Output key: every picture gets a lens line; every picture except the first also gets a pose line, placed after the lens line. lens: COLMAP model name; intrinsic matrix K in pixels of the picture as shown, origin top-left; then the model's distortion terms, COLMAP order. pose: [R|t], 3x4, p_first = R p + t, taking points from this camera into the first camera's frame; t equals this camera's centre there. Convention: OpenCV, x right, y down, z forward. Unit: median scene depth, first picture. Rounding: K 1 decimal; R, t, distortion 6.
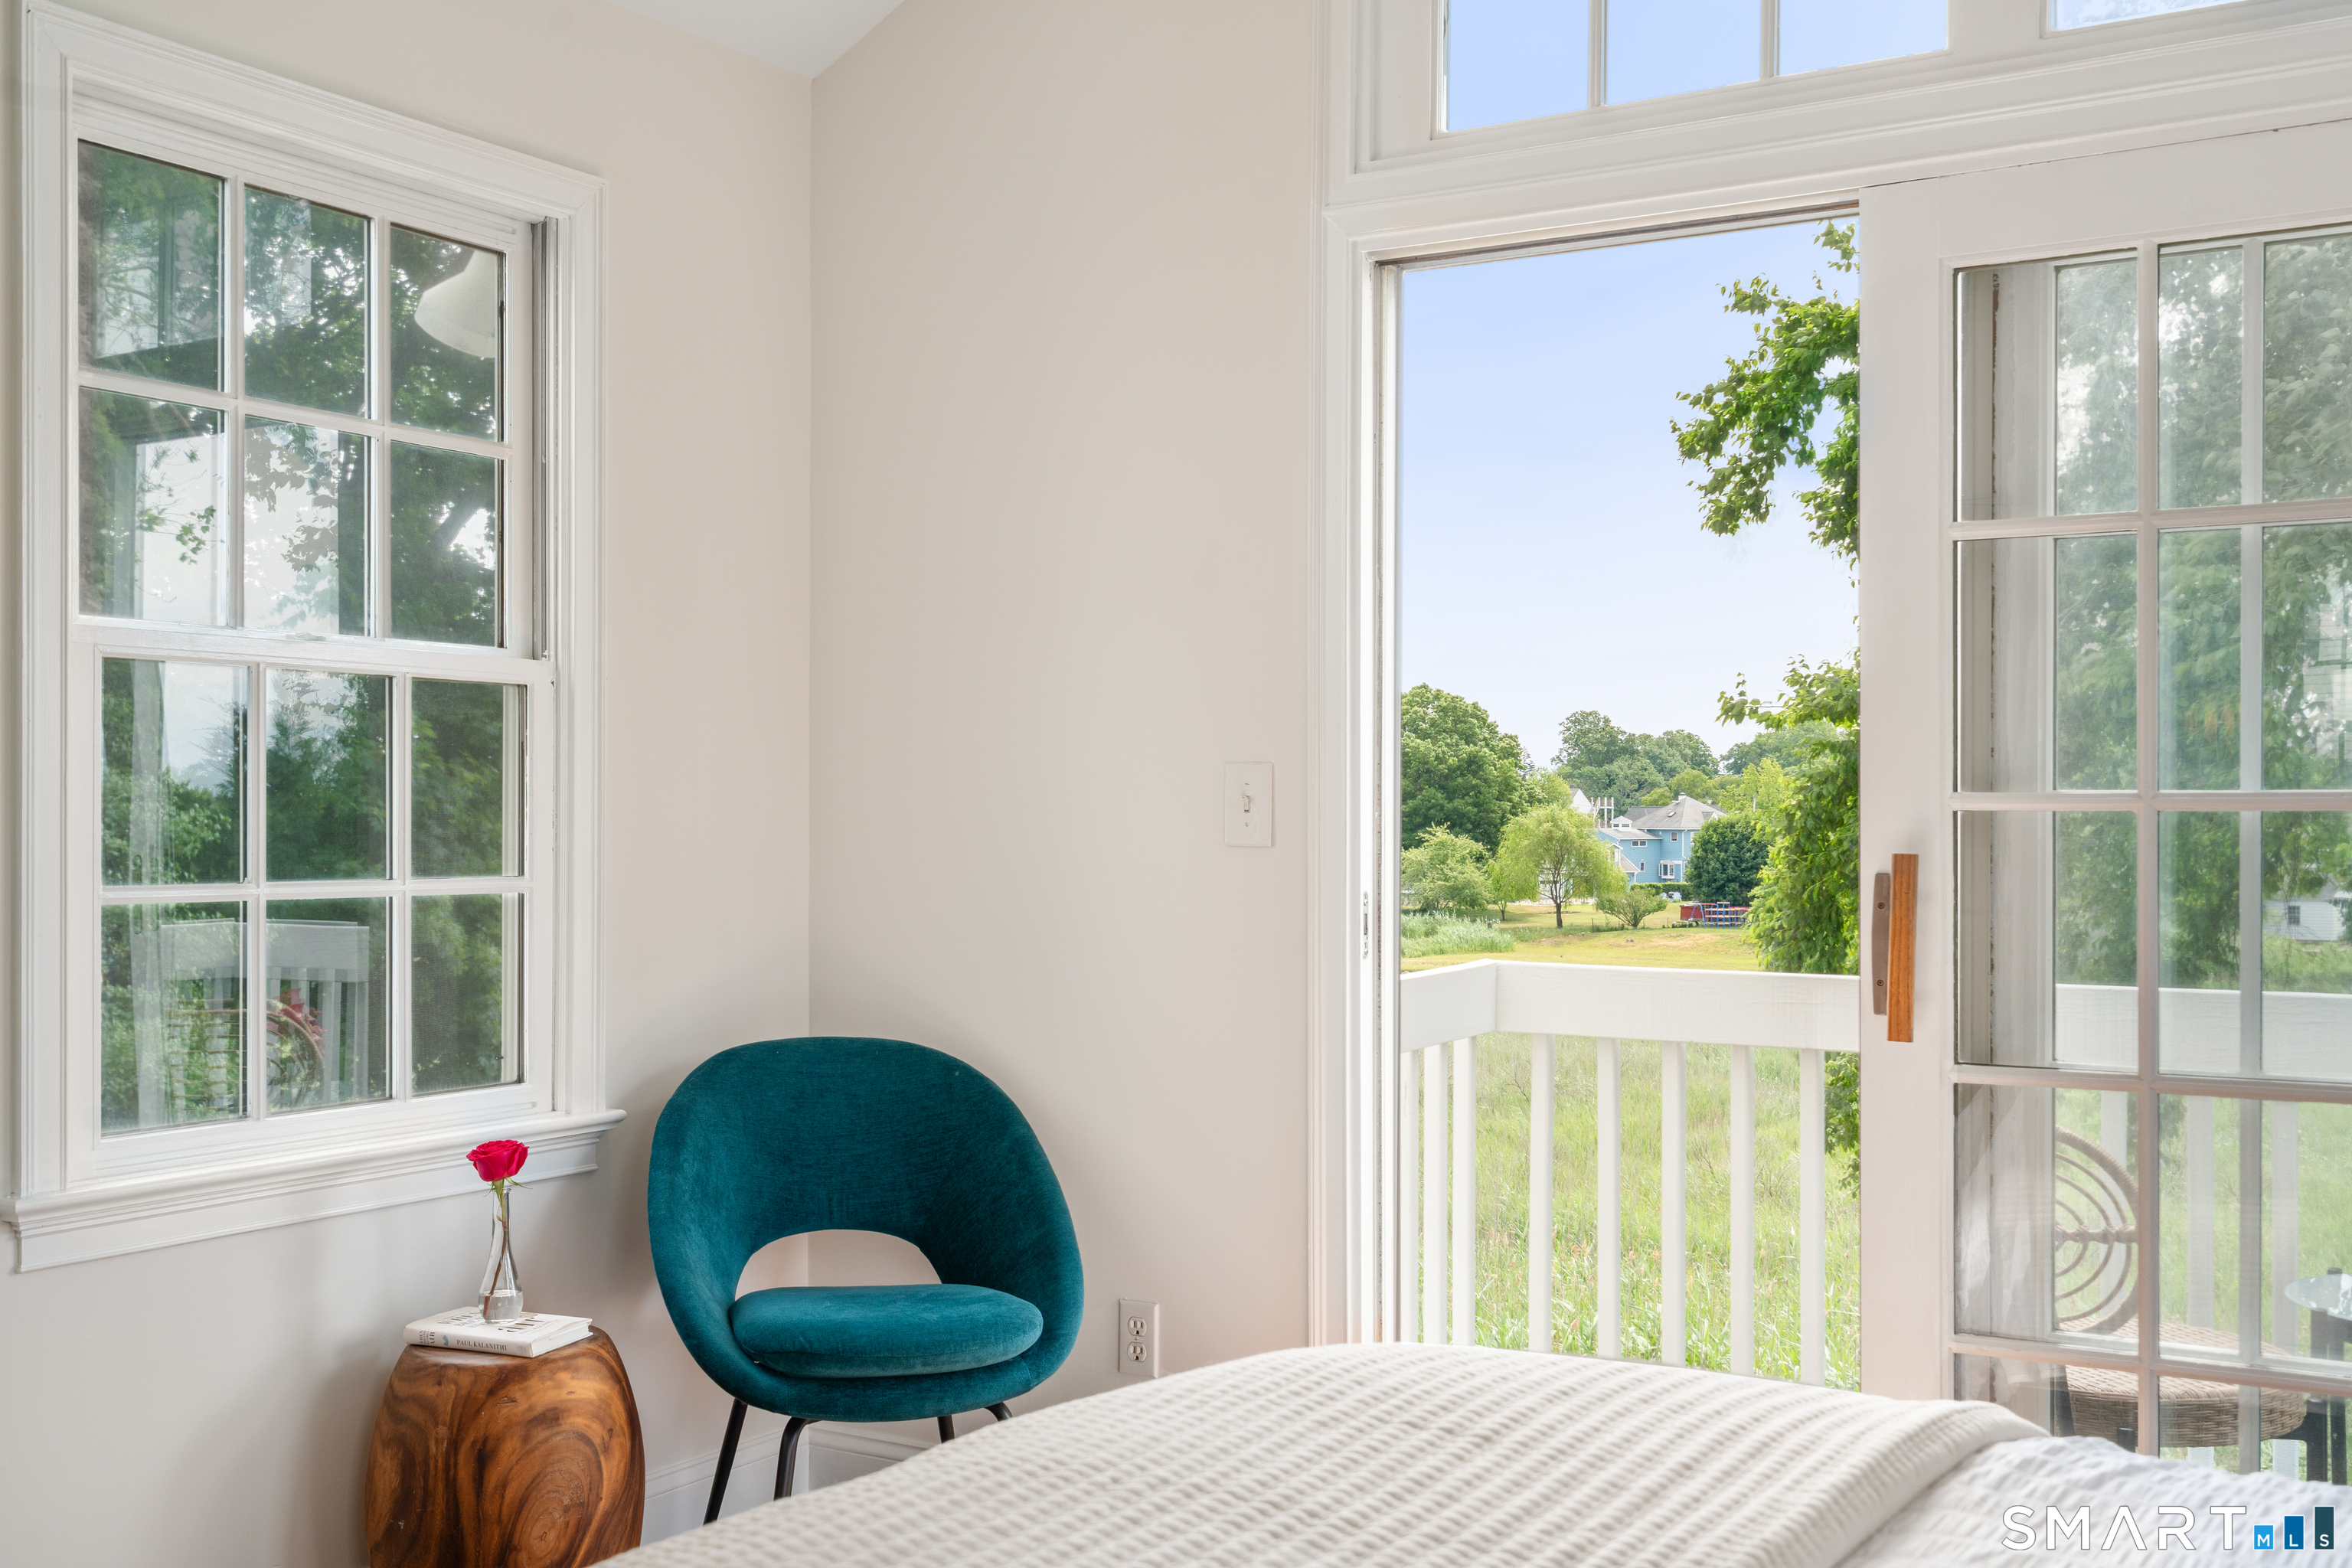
lens RADIAL K [[2311.8, 0, 1174.3], [0, 2311.8, 823.4], [0, 0, 1]] dist [-0.002294, -0.000972]
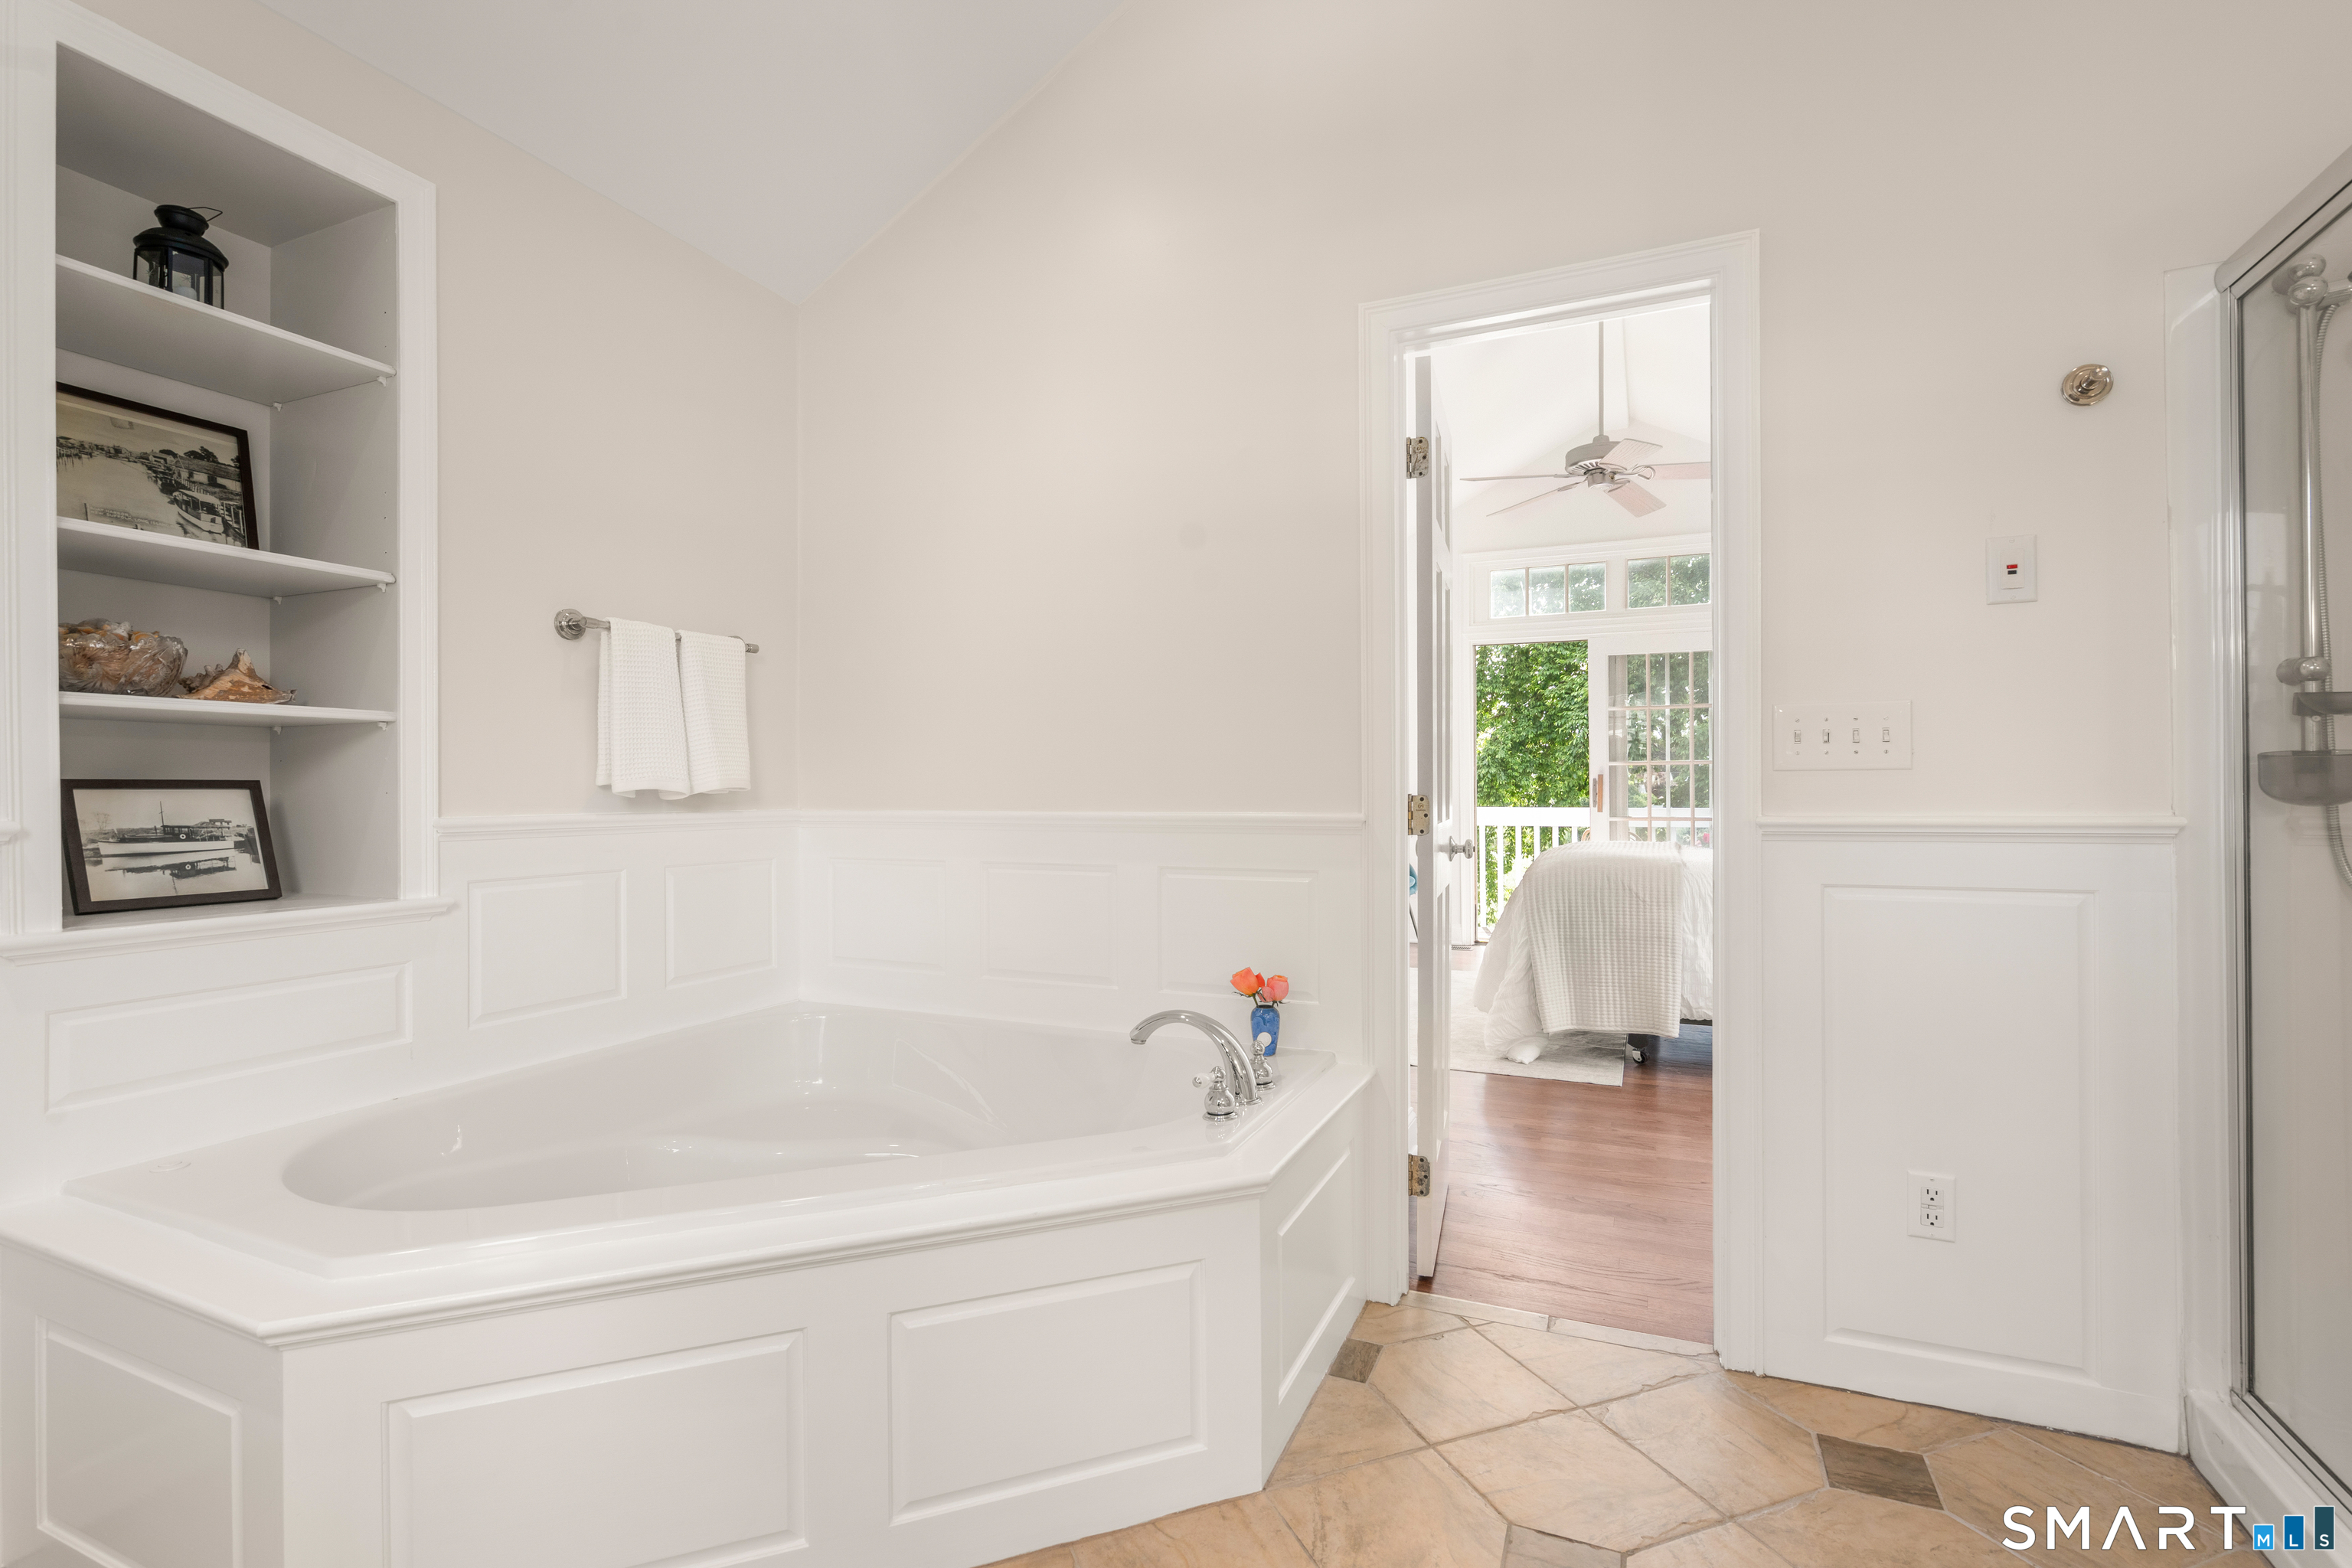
lens RADIAL K [[1075.8, 0, 1176.0], [0, 1075.8, 784.0], [0, 0, 1]] dist [-0.000608, 0.000183]
pose [[0.990129, -0.009550, 0.139831, -0.891140], [0.009880, 0.999950, -0.001666, 0.027809], [-0.139808, 0.003031, 0.990174, -1.128957]]
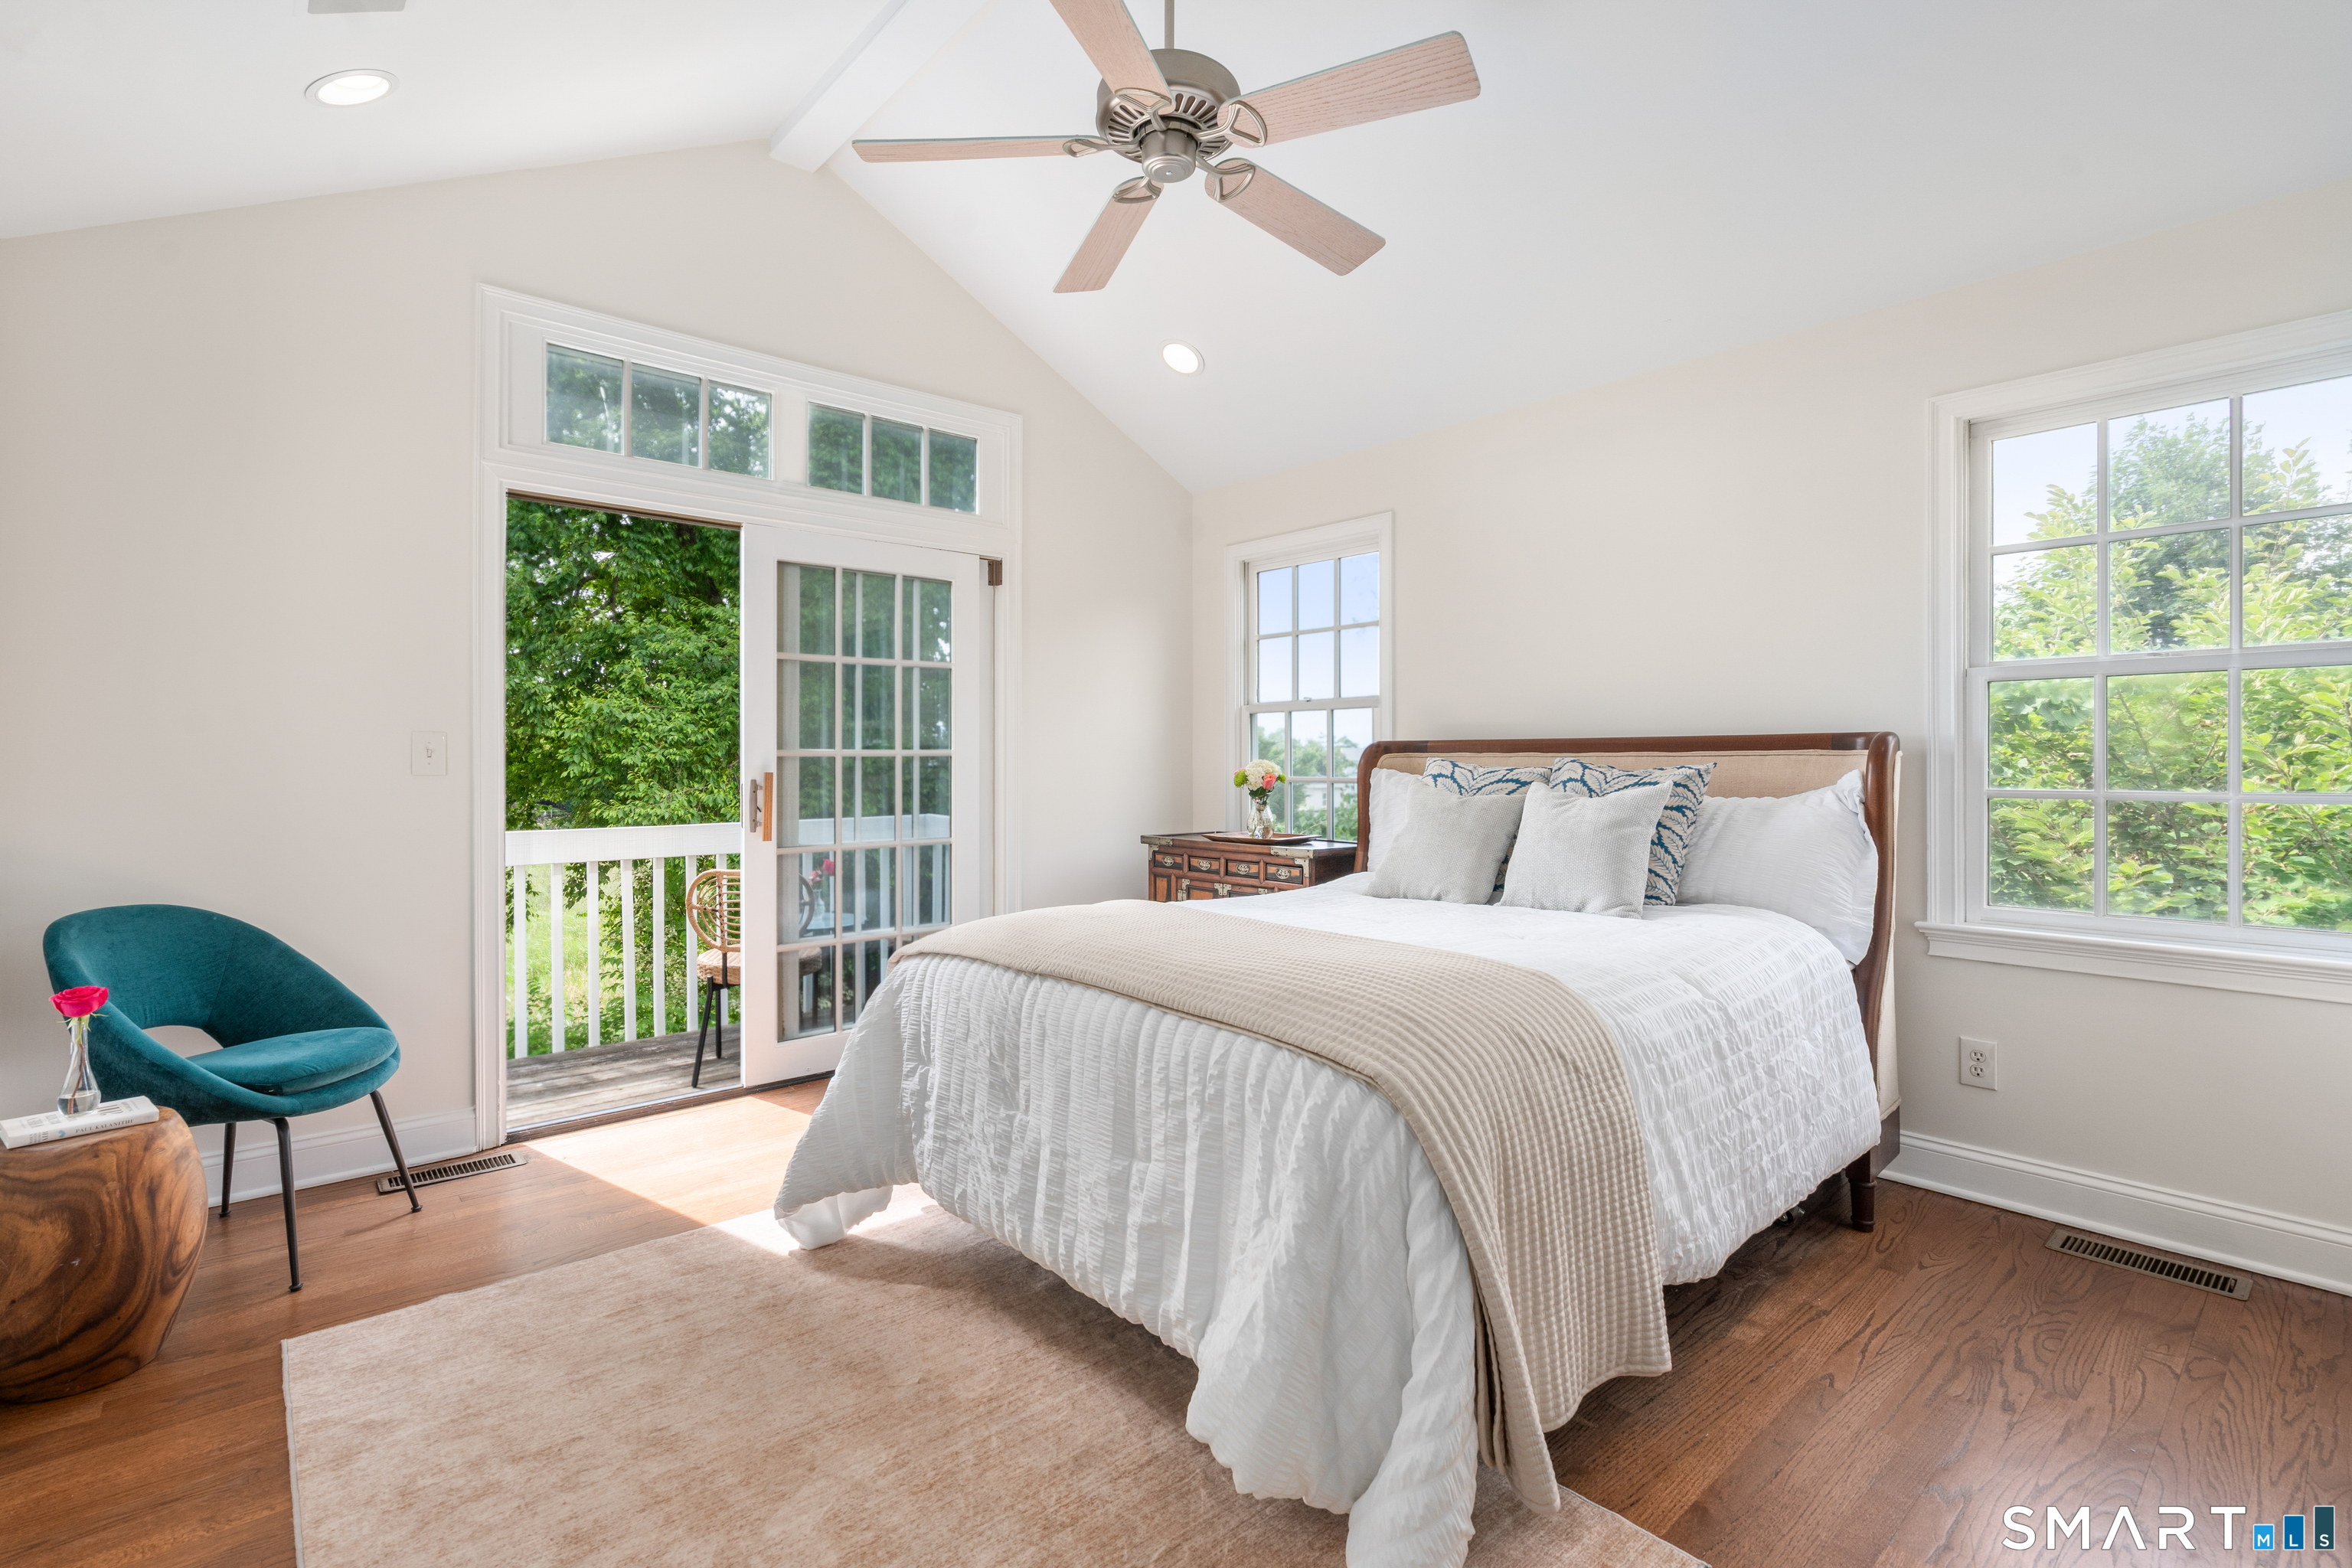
lens RADIAL K [[1079.9, 0, 1166.8], [0, 1079.9, 766.8], [0, 0, 1]] dist [-0.000398, 0.000317]
pose [[0.292781, -0.008076, 0.956145, -0.765069], [0.007006, 0.999956, 0.006301, 0.001786], [-0.956154, 0.004854, 0.292825, 0.170582]]
